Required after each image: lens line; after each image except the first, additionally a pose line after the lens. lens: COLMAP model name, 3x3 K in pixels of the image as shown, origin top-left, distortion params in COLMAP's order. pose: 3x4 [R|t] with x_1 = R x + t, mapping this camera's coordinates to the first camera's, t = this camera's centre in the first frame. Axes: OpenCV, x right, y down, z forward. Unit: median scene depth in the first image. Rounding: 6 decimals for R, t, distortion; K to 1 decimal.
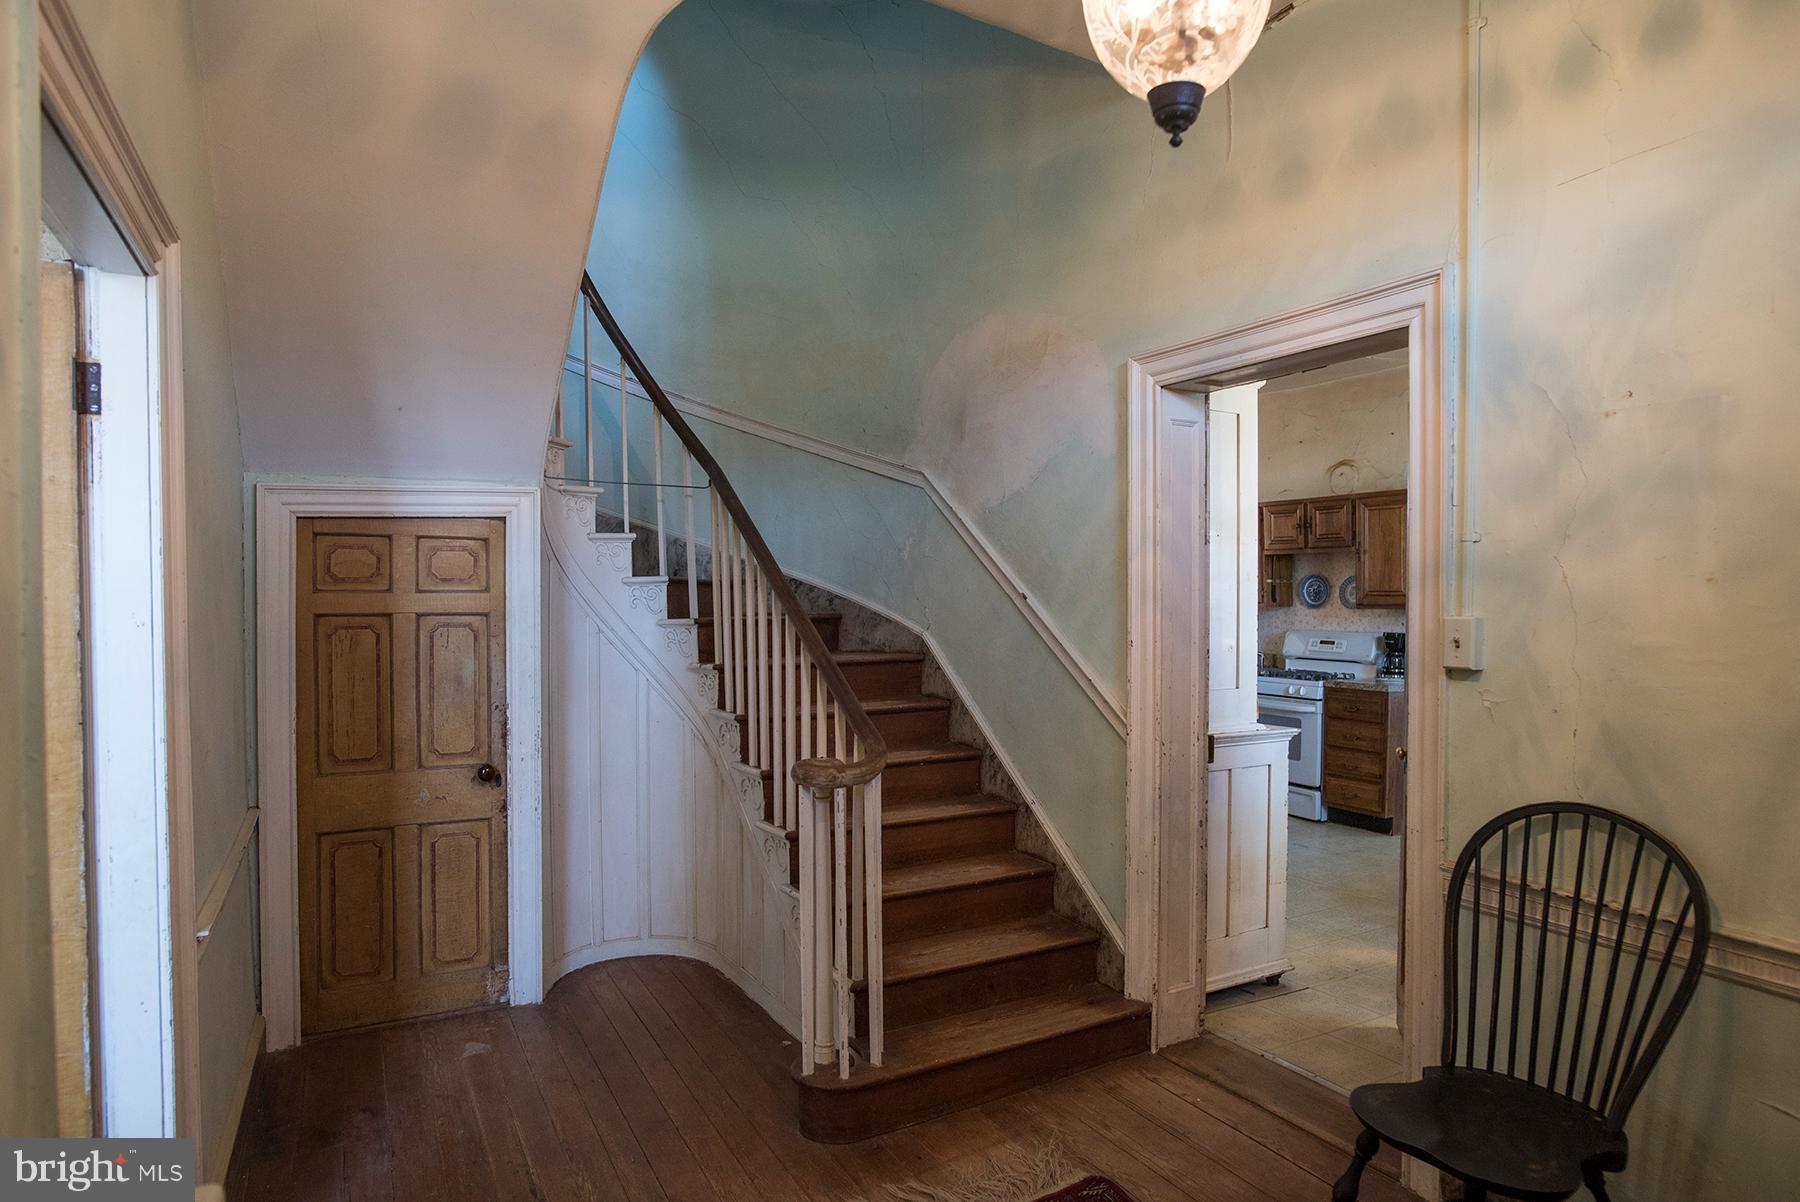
lens RADIAL K [[1042.0, 0, 902.6], [0, 1042.0, 603.4], [0, 0, 1]] dist [-0.041457, 0.020959]
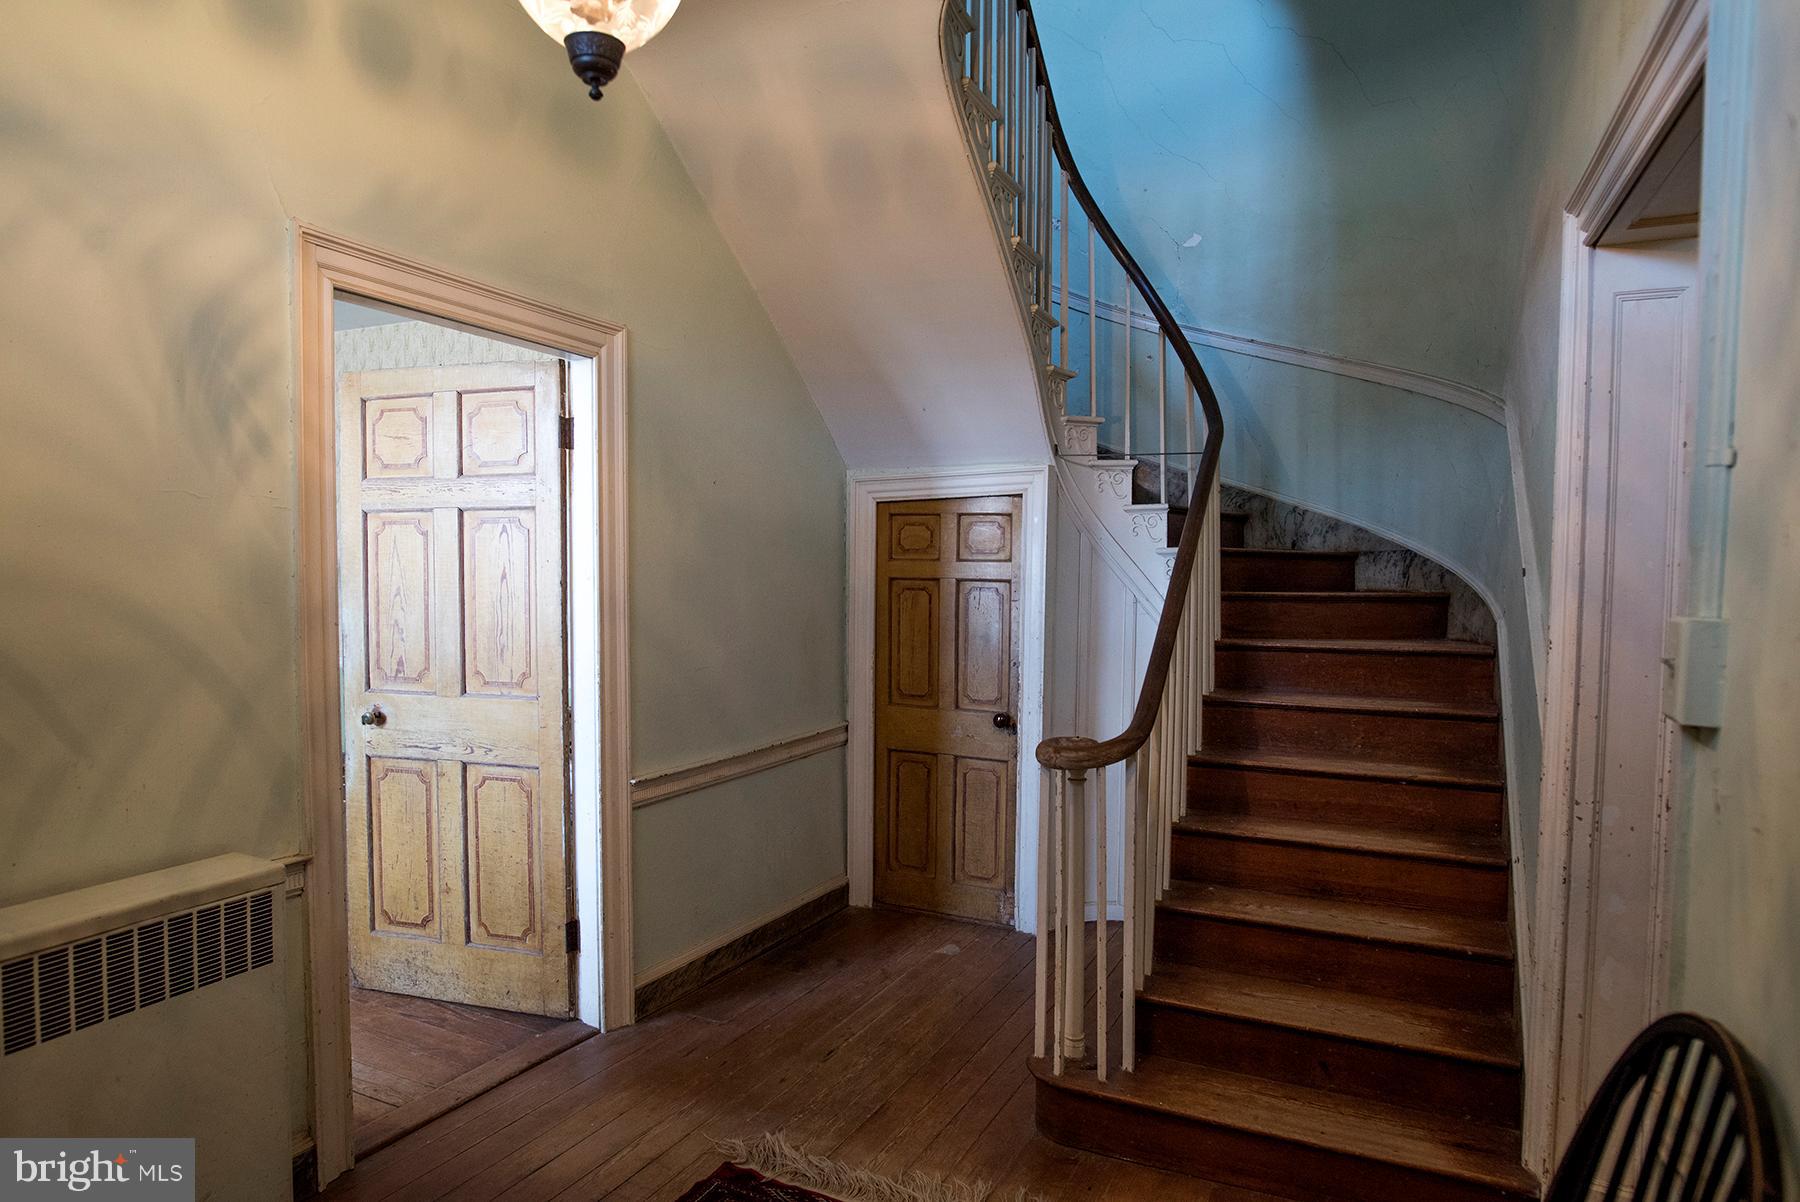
lens RADIAL K [[1042.0, 0, 902.6], [0, 1042.0, 603.4], [0, 0, 1]] dist [-0.041457, 0.020959]
pose [[0.574697, 0.039256, -0.817424, 0.486019], [-0.017649, 0.999211, 0.035578, -0.003882], [0.818176, -0.006020, 0.574936, 0.265348]]
